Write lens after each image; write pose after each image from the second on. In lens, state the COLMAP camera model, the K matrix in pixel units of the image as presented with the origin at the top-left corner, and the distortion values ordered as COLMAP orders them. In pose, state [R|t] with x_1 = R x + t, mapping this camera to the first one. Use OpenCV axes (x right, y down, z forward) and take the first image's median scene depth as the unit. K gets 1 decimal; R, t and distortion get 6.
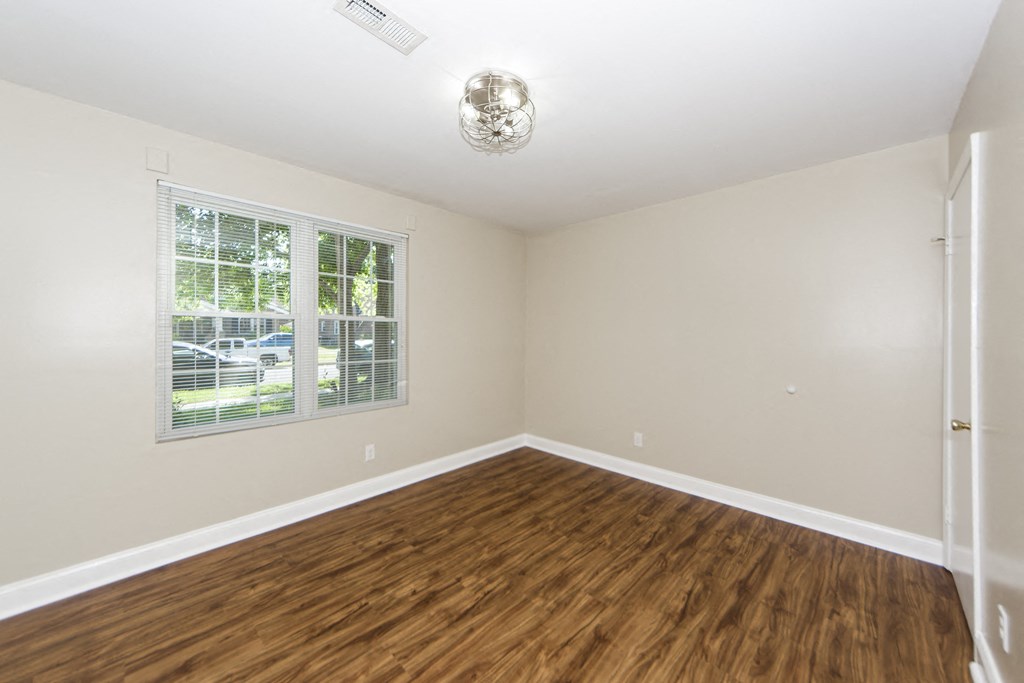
lens RADIAL K [[389.3, 0, 514.1], [0, 389.3, 334.0], [0, 0, 1]] dist [0.002261, -0.000119]
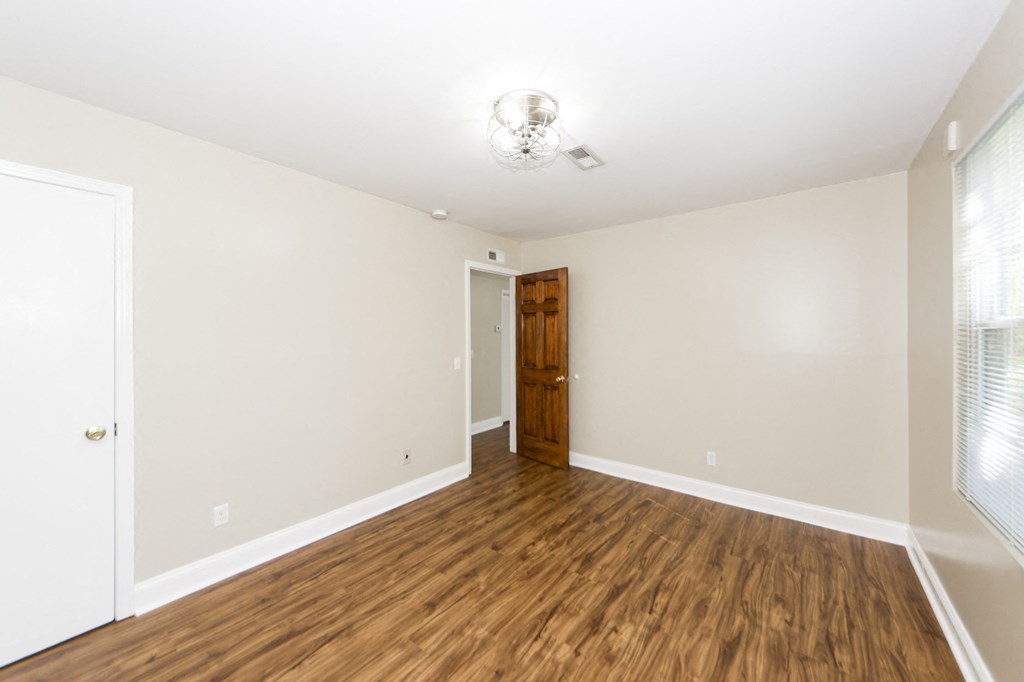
lens RADIAL K [[389.3, 0, 514.1], [0, 389.3, 333.5], [0, 0, 1]] dist [0.002261, -0.000119]
pose [[-0.996647, -0.001070, -0.081817, 0.061746], [-0.000649, 0.999986, -0.005171, -0.037517], [0.081821, -0.005101, -0.996634, 1.983193]]
